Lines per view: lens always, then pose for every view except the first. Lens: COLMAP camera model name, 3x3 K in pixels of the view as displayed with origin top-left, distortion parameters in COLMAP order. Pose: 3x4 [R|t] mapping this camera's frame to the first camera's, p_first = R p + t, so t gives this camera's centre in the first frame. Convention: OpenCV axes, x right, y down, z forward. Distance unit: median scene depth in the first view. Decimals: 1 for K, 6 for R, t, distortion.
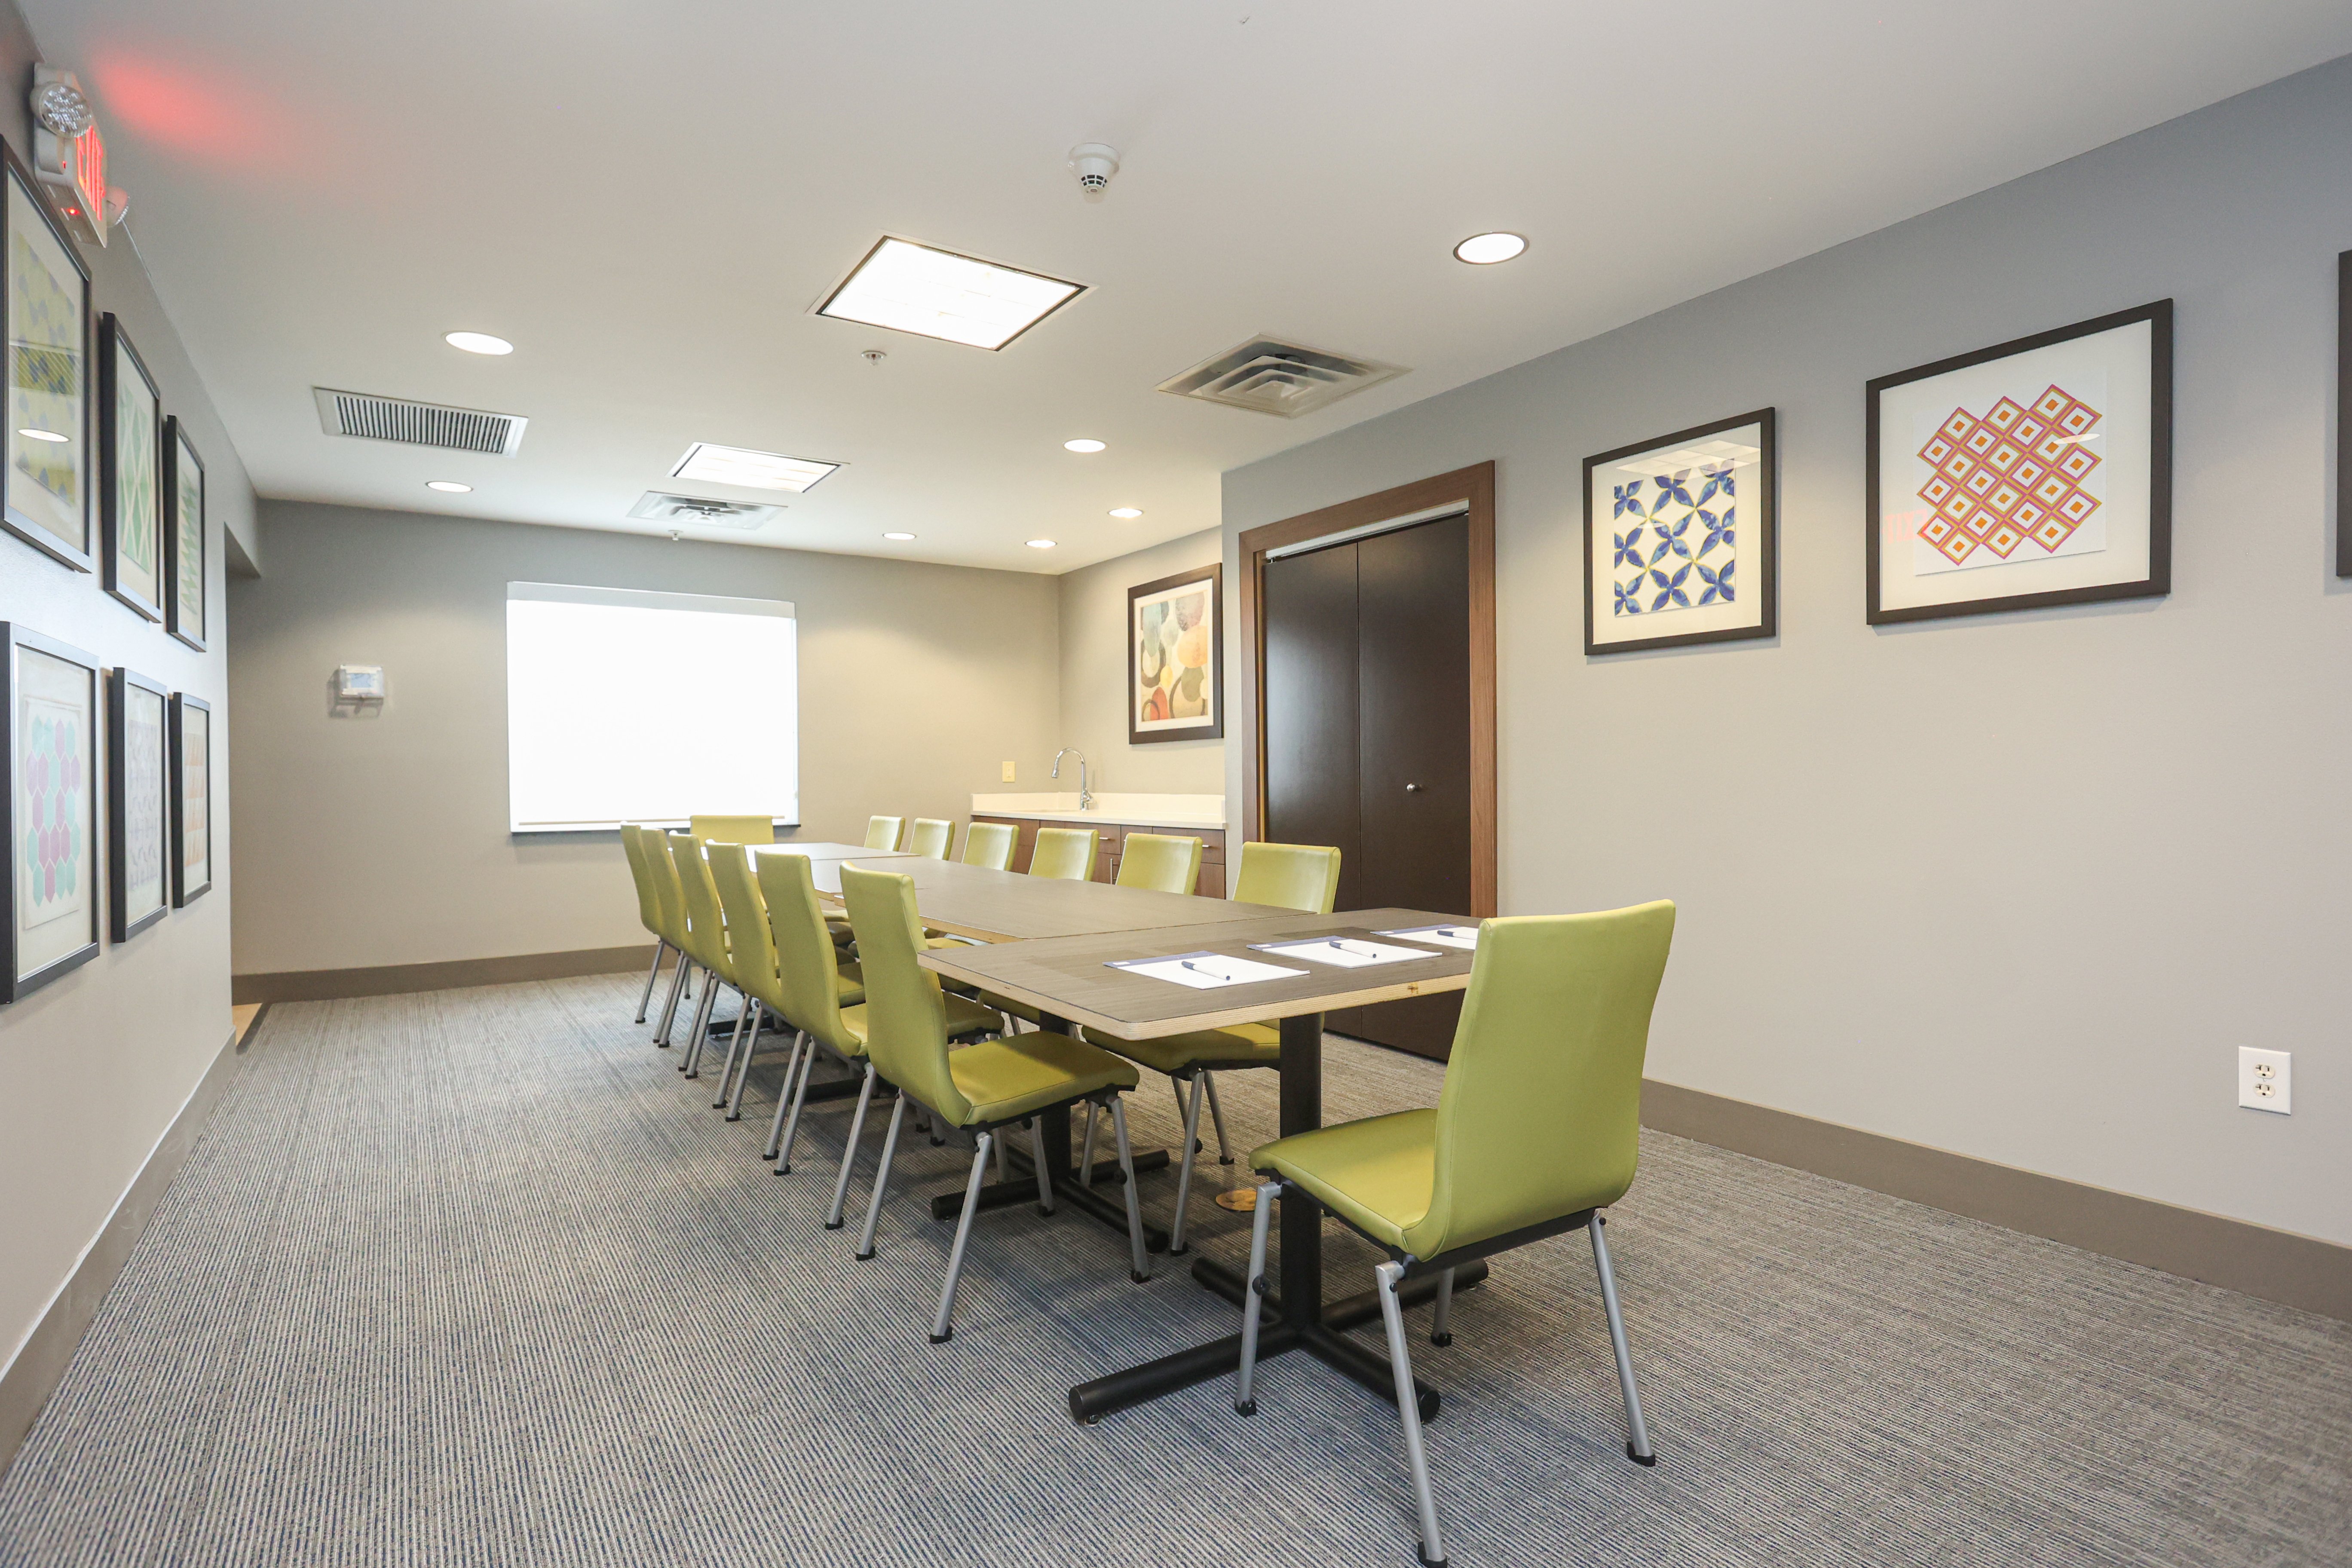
lens RADIAL K [[1213.3, 0, 1177.1], [0, 1213.3, 784.0], [0, 0, 1]] dist [-0.000070, 0.000394]
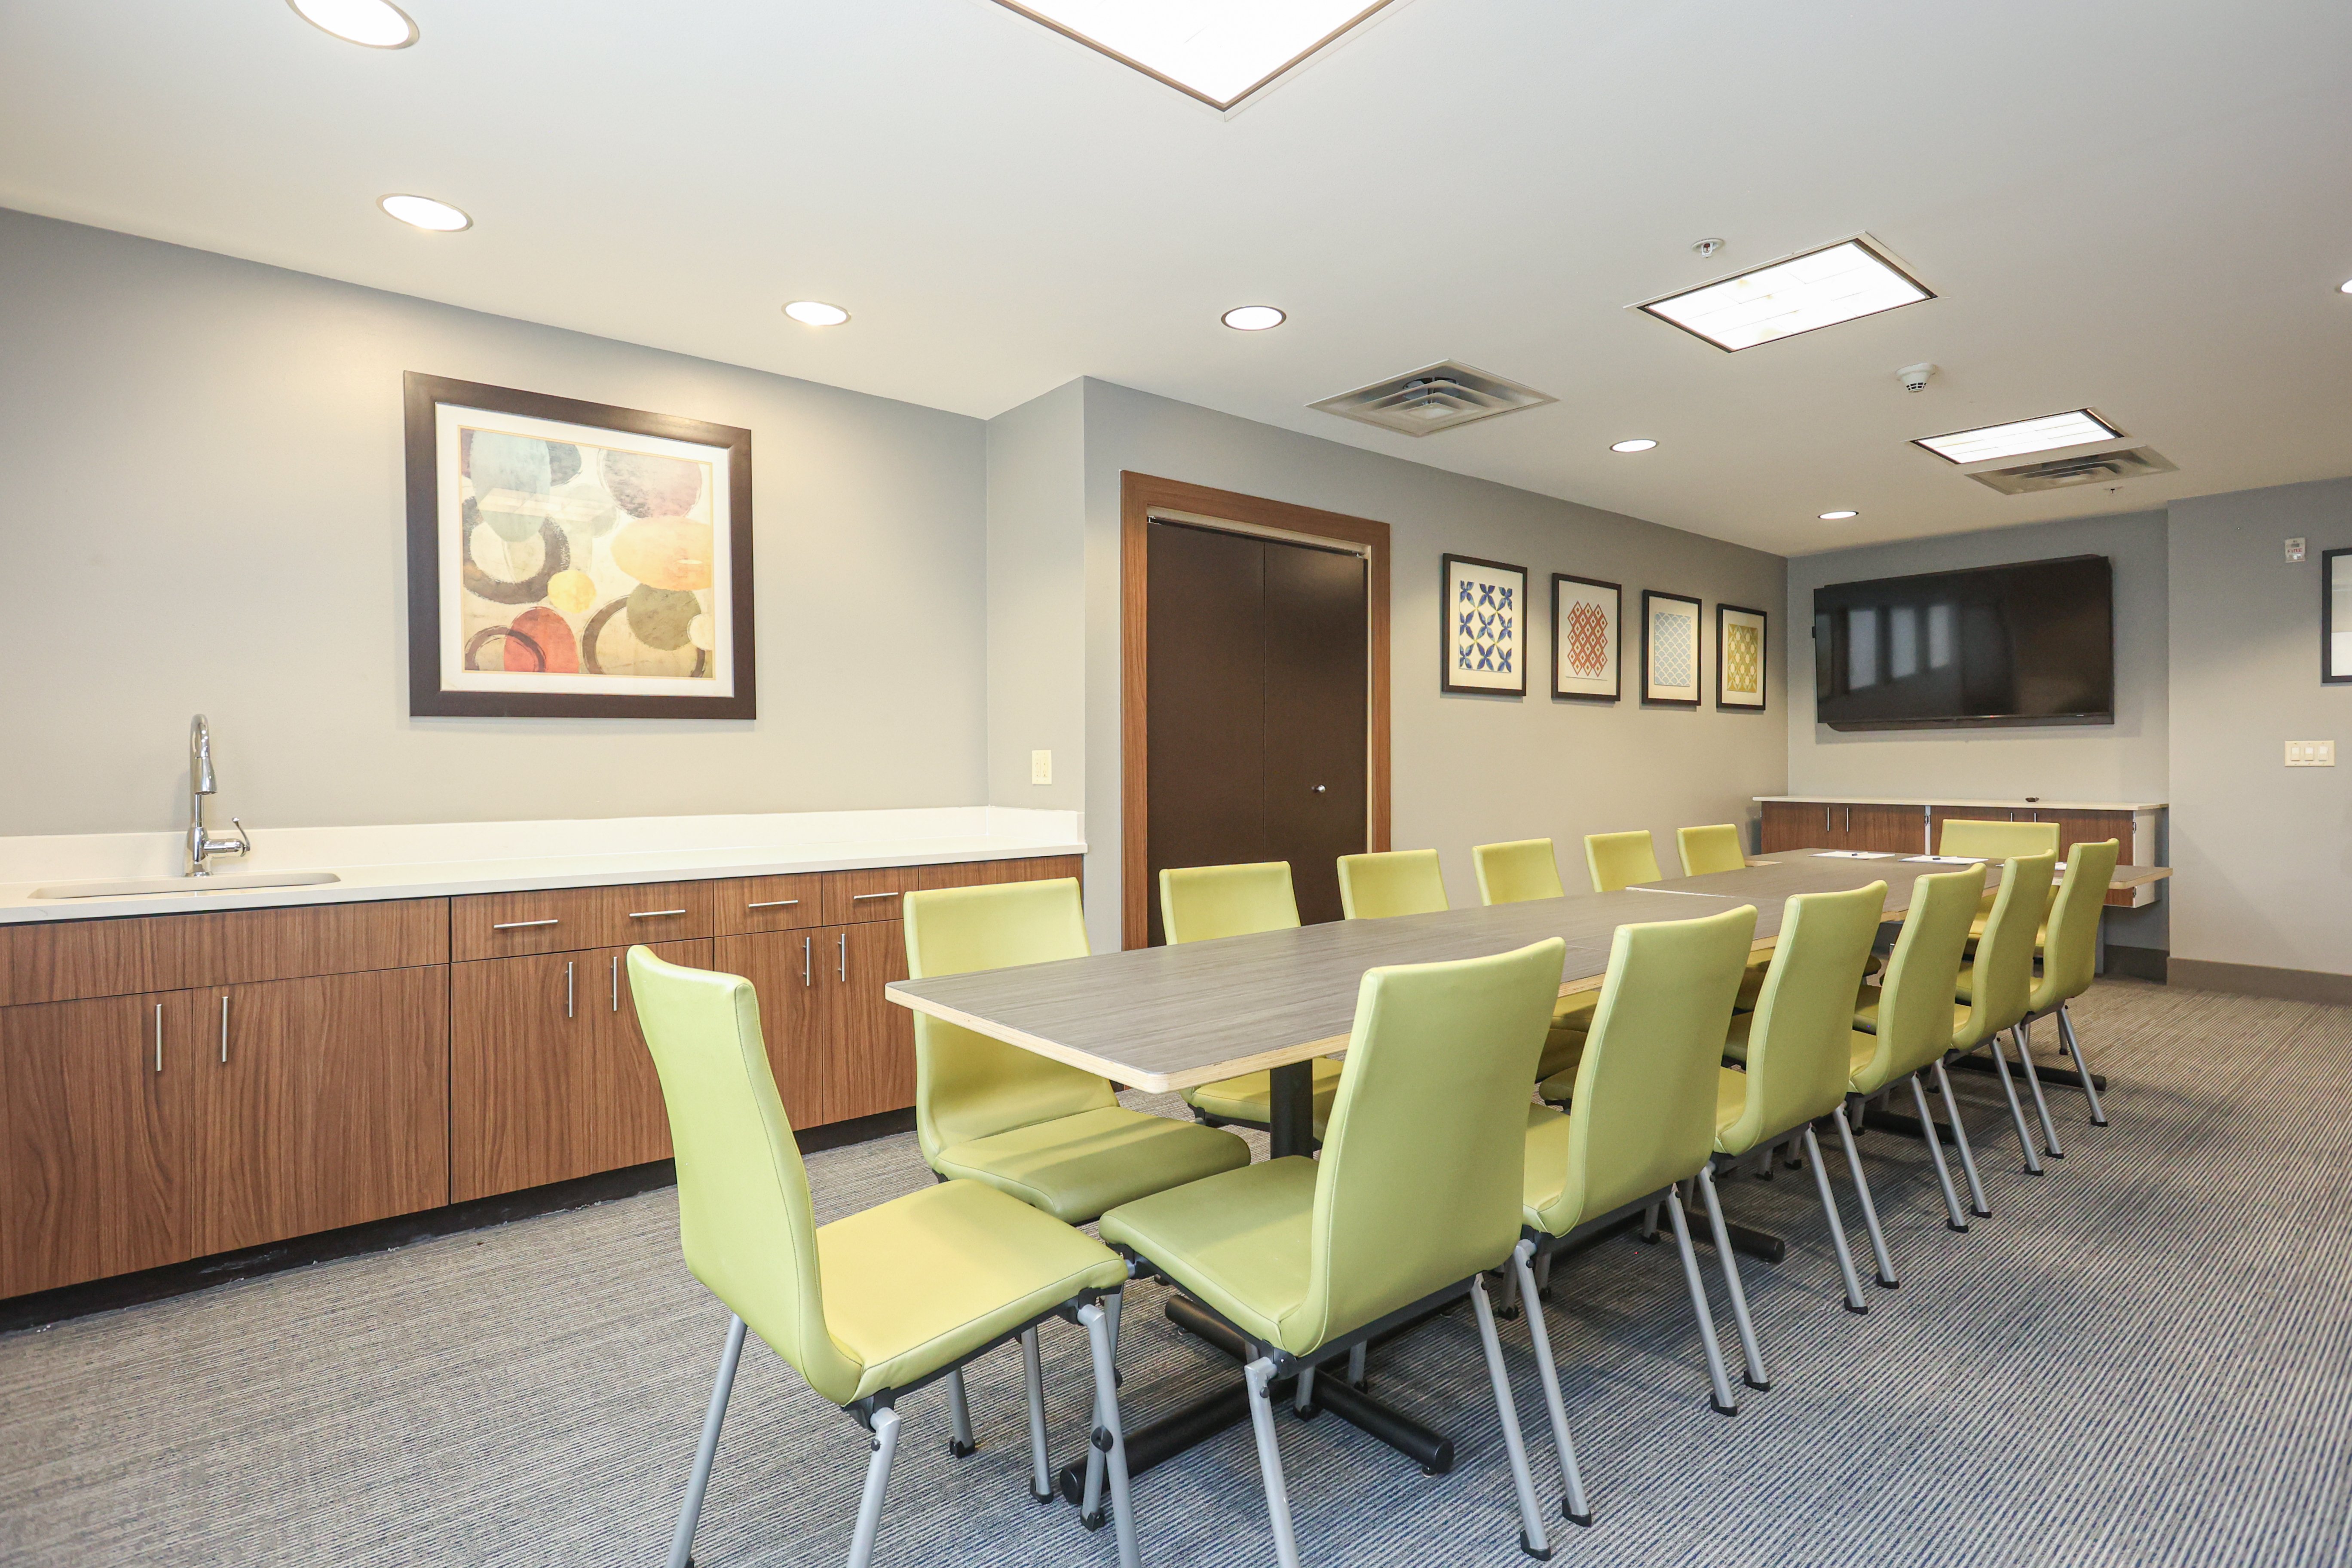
lens RADIAL K [[1148.2, 0, 1174.9], [0, 1148.2, 775.1], [0, 0, 1]] dist [0.001355, 0.000049]
pose [[-0.119073, -0.011500, 0.992819, -1.018789], [0.006170, 0.999905, 0.012322, -0.027946], [-0.992866, 0.007593, -0.118991, 1.557871]]
